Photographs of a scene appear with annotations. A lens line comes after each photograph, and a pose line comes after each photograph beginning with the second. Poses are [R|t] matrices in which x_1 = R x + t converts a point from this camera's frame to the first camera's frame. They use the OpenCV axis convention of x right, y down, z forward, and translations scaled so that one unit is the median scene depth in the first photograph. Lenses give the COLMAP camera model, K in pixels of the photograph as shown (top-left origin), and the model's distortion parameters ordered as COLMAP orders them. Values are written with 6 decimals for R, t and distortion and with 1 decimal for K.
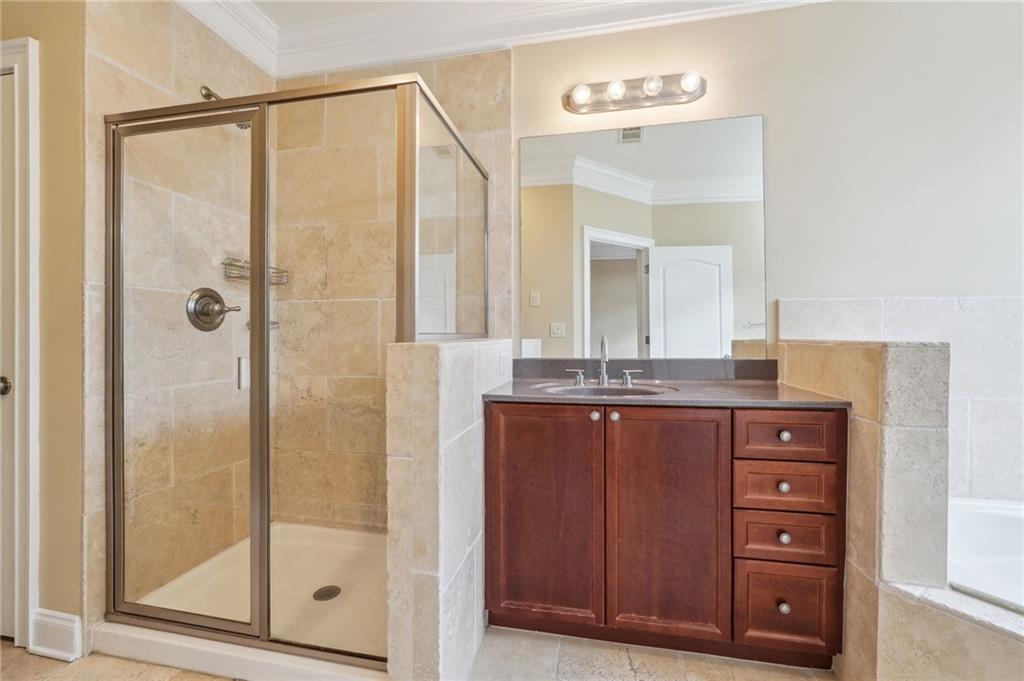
lens RADIAL K [[440.7, 0, 513.9], [0, 440.7, 328.3], [0, 0, 1]] dist [-0.005989, 0.000030]
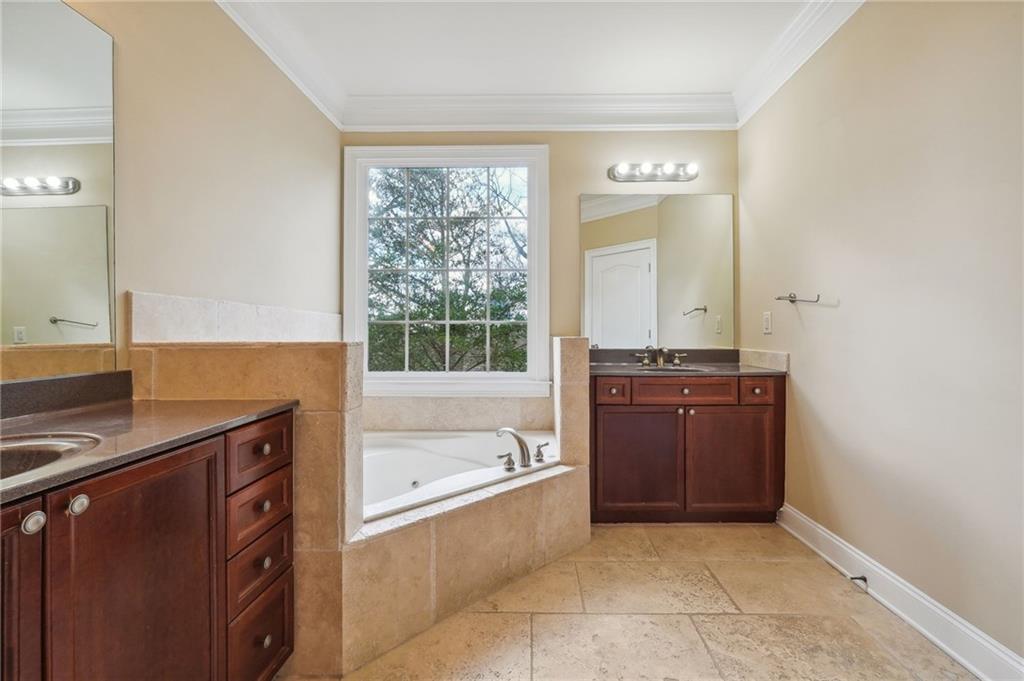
lens RADIAL K [[440.7, 0, 513.9], [0, 440.7, 328.3], [0, 0, 1]] dist [-0.005989, 0.000030]
pose [[-0.170999, 0.004911, 0.985259, -0.398549], [-0.008136, 0.999946, -0.006396, -0.002198], [-0.985238, -0.009110, -0.170950, 0.733801]]
